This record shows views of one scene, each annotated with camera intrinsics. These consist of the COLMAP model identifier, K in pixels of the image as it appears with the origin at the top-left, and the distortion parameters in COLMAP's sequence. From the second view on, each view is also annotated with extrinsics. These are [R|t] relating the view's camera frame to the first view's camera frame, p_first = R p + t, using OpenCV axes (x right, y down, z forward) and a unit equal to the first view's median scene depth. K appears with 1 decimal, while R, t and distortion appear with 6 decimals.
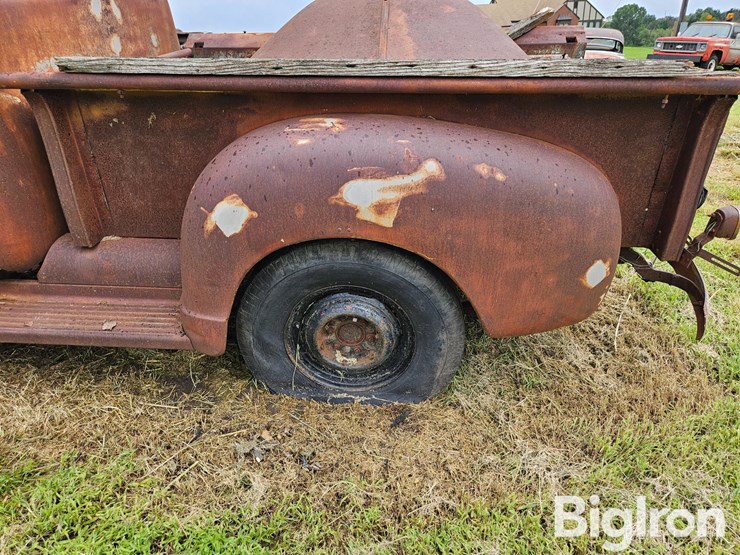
lens RADIAL K [[497.7, 0, 370.7], [0, 497.7, 286.8], [0, 0, 1]] dist [0.070501, -0.058605]
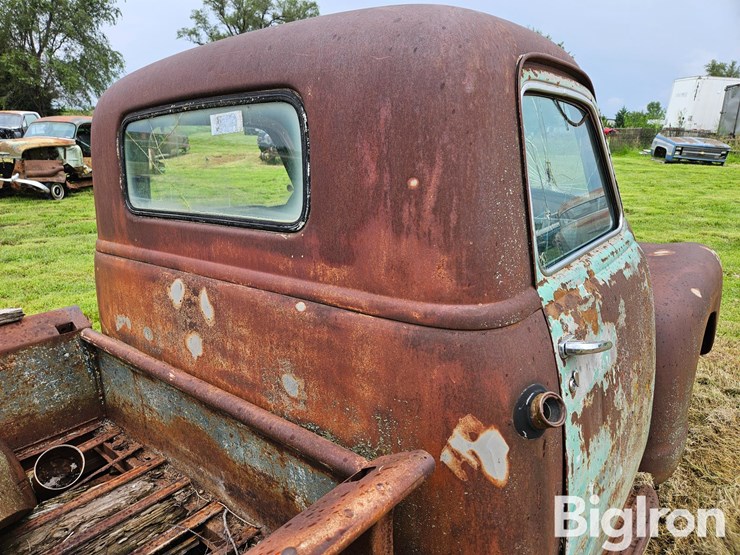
lens RADIAL K [[497.7, 0, 358.6], [0, 497.7, 274.7], [0, 0, 1]] dist [0.070501, -0.058605]
pose [[-0.622028, 0.220589, -0.751280, -0.213626], [-0.351379, 0.778812, 0.519600, -1.305099], [0.699724, 0.587190, -0.406933, 1.841141]]
